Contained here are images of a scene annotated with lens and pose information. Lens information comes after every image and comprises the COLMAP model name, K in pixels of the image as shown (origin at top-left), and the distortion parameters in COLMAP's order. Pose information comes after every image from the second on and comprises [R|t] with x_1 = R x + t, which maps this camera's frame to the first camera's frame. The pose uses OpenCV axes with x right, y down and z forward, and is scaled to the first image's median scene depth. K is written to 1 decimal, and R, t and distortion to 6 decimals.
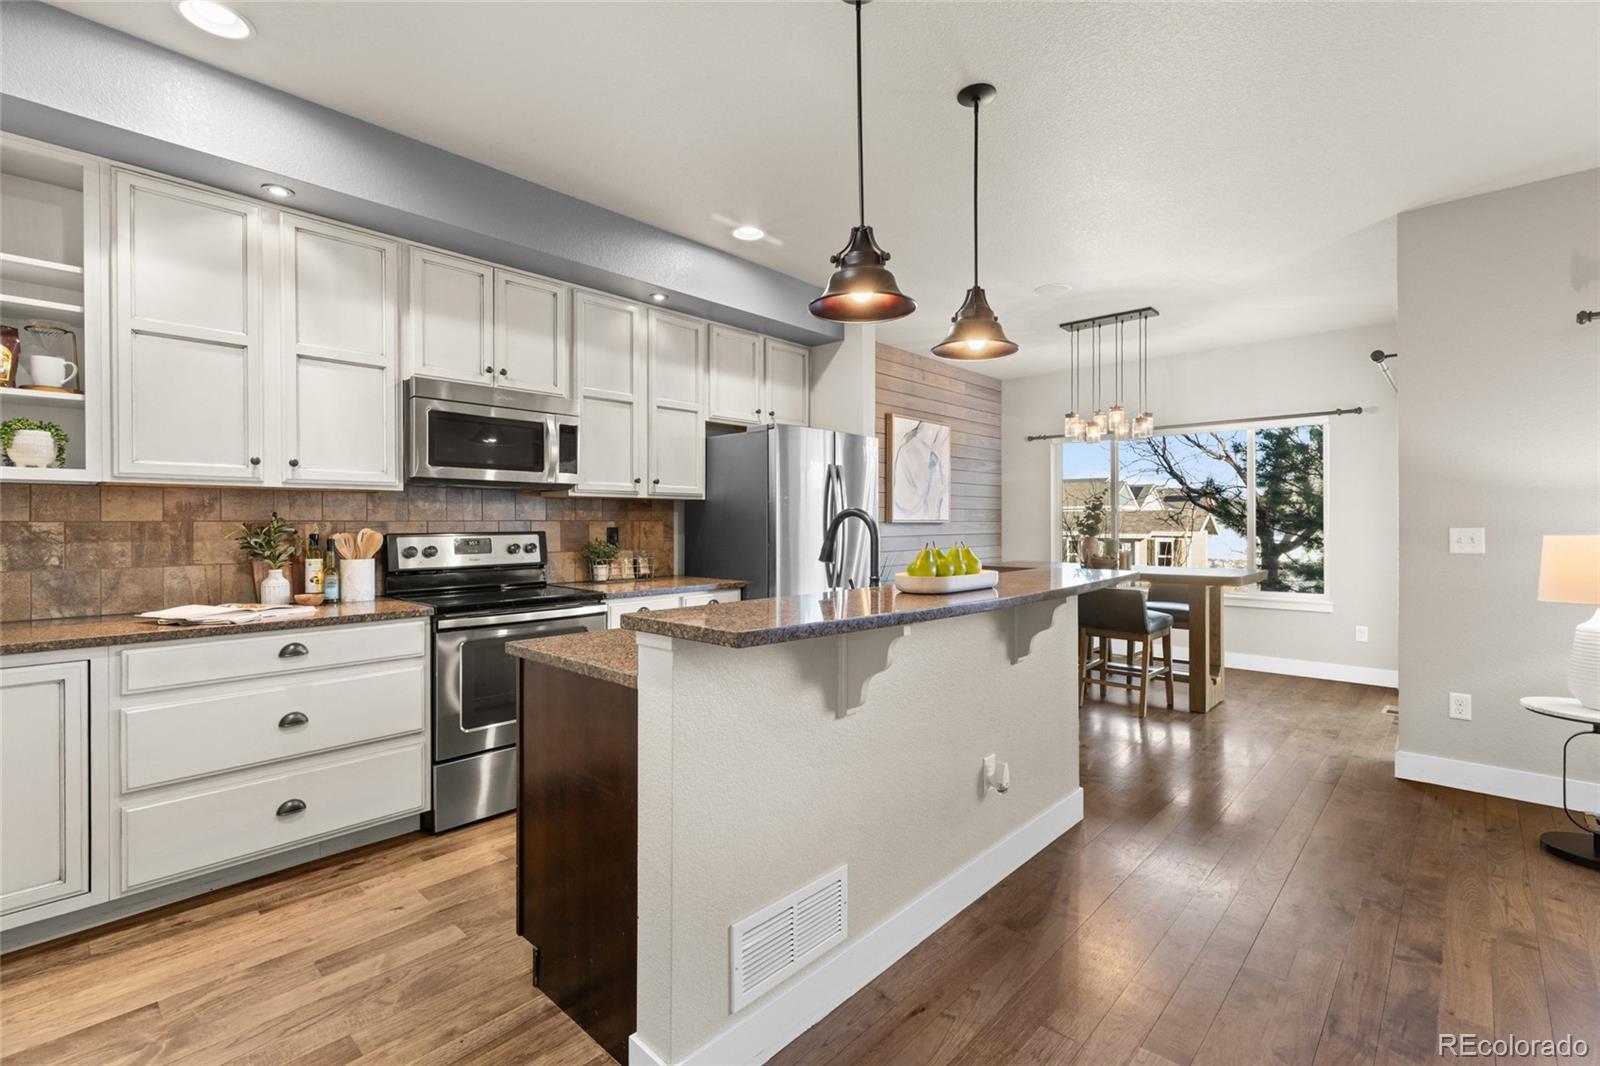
lens RADIAL K [[723.1, 0, 801.6], [0, 723.1, 523.3], [0, 0, 1]] dist [0.002674, 0.000336]
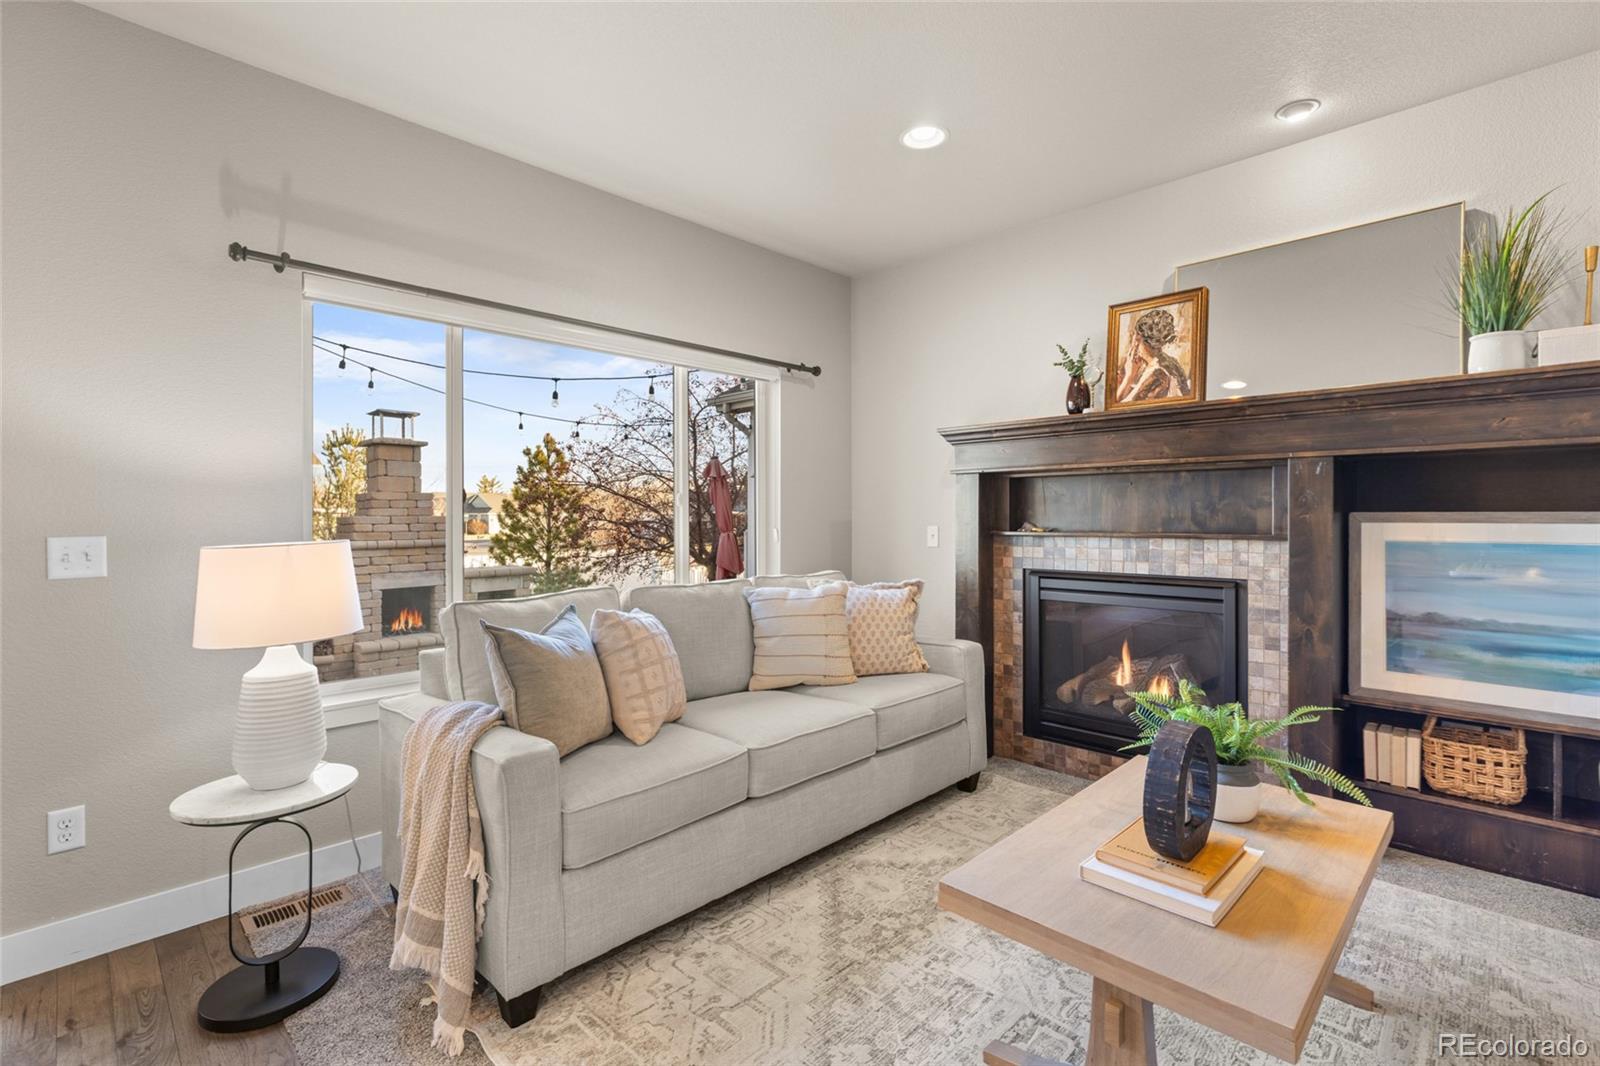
lens RADIAL K [[723.1, 0, 800.3], [0, 723.1, 519.3], [0, 0, 1]] dist [0.002674, 0.000336]
pose [[0.028621, -0.003273, 0.999585, 0.167879], [0.002284, 0.999992, 0.003209, -0.004884], [-0.999588, 0.002191, 0.028628, 0.193405]]
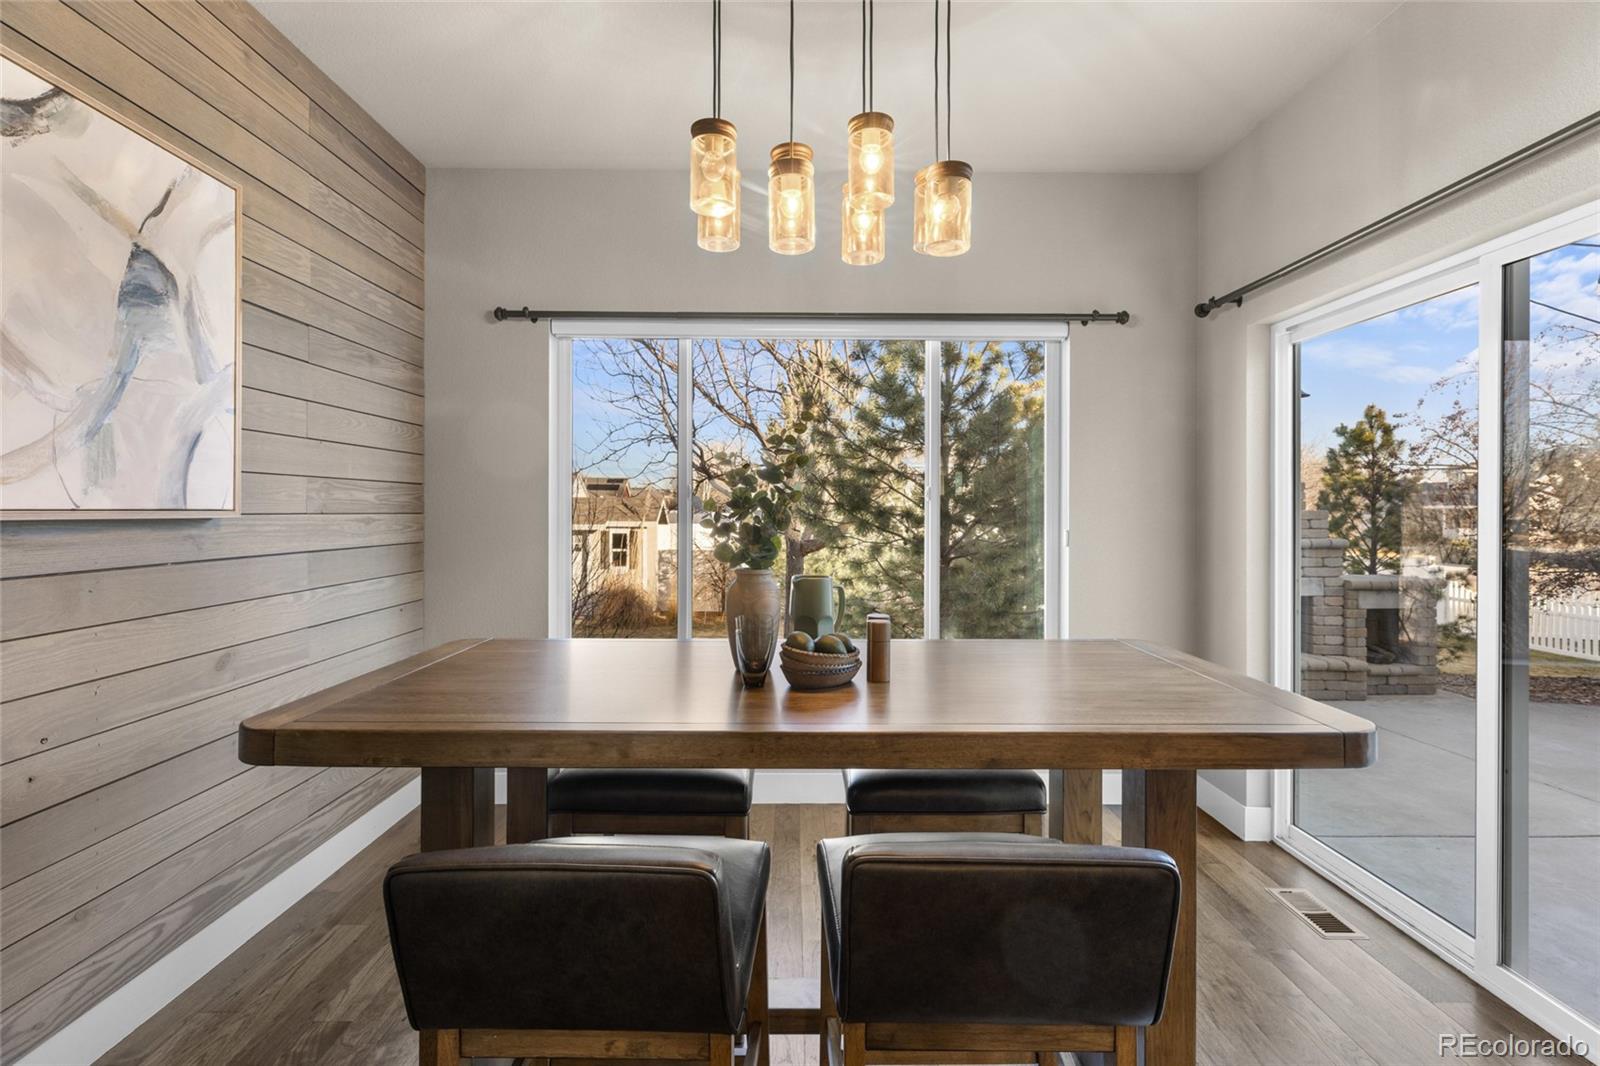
lens RADIAL K [[723.1, 0, 800.2], [0, 723.1, 517.2], [0, 0, 1]] dist [0.002674, 0.000336]
pose [[0.726153, -0.003211, 0.687525, 0.178181], [-0.002541, 0.999970, 0.007354, -0.003856], [-0.687528, -0.007087, 0.726123, 0.665283]]
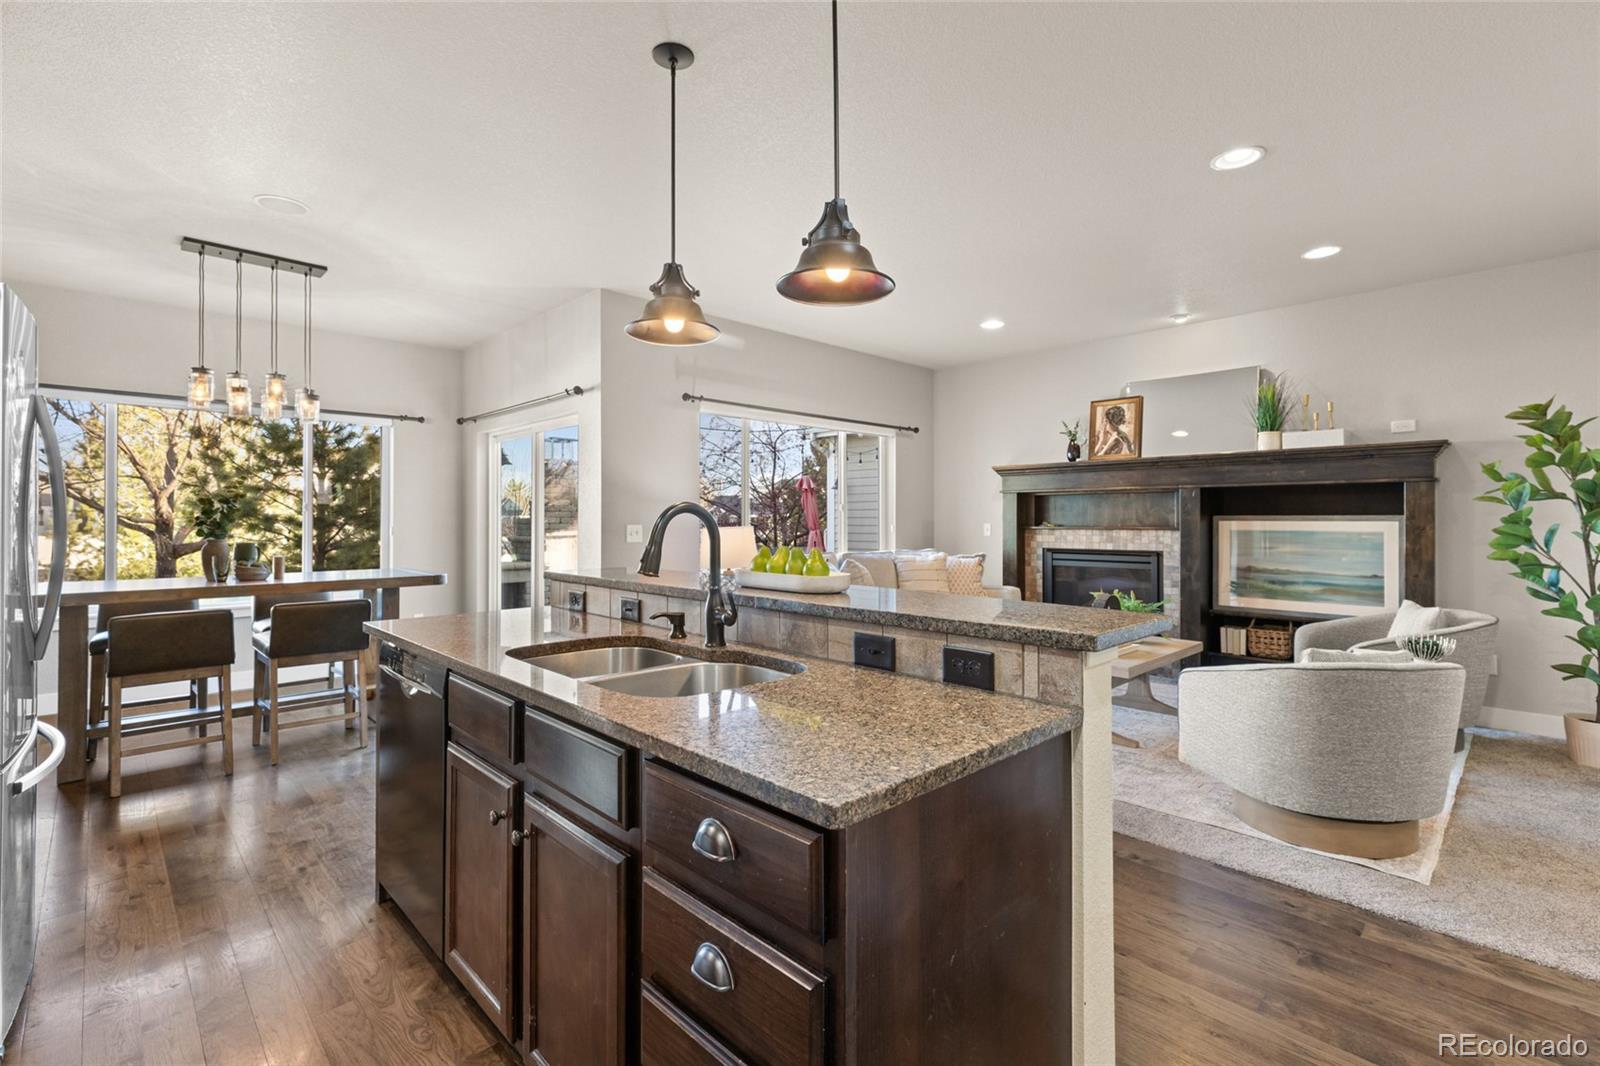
lens RADIAL K [[723.1, 0, 796.4], [0, 723.1, 513.9], [0, 0, 1]] dist [0.002674, 0.000336]
pose [[0.052276, 0.009245, 0.998590, -0.266973], [-0.000383, 0.999957, -0.009237, -0.000856], [-0.998633, 0.000101, 0.052277, 0.320332]]
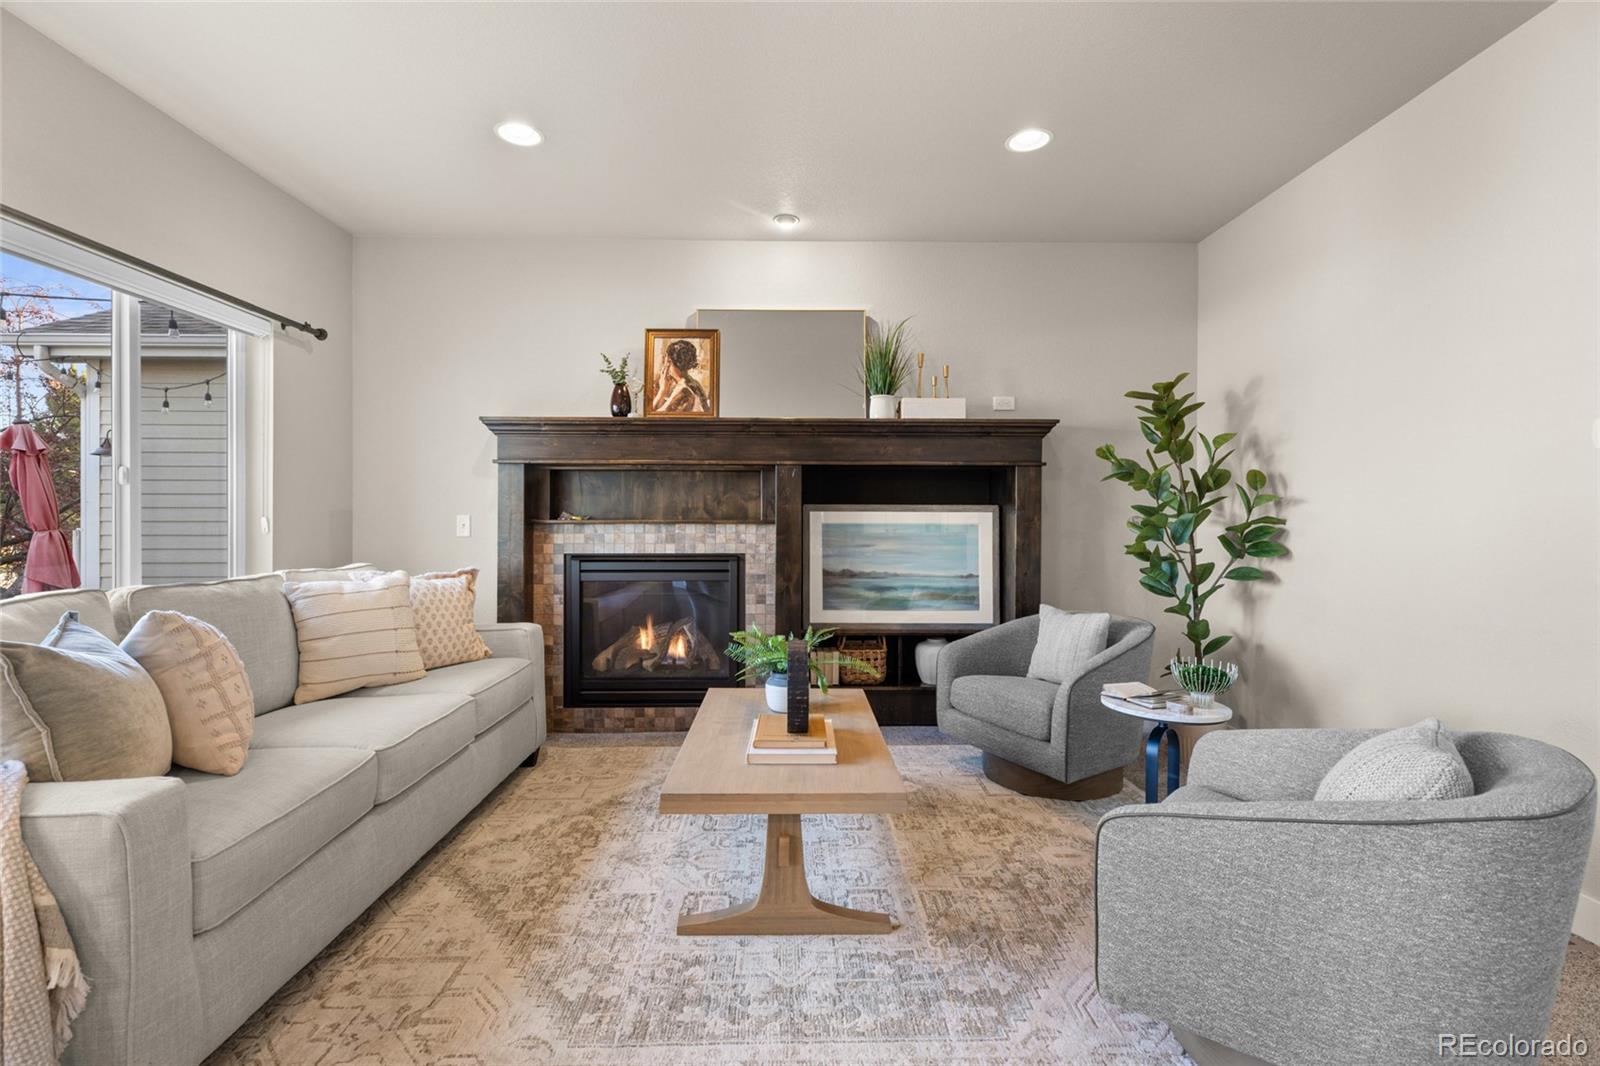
lens RADIAL K [[723.1, 0, 799.2], [0, 723.1, 517.5], [0, 0, 1]] dist [0.002674, 0.000336]
pose [[-0.695569, -0.000186, 0.718459, 0.160344], [-0.001776, 0.999997, -0.001460, 0.005850], [-0.718457, -0.002291, -0.695568, 0.321382]]
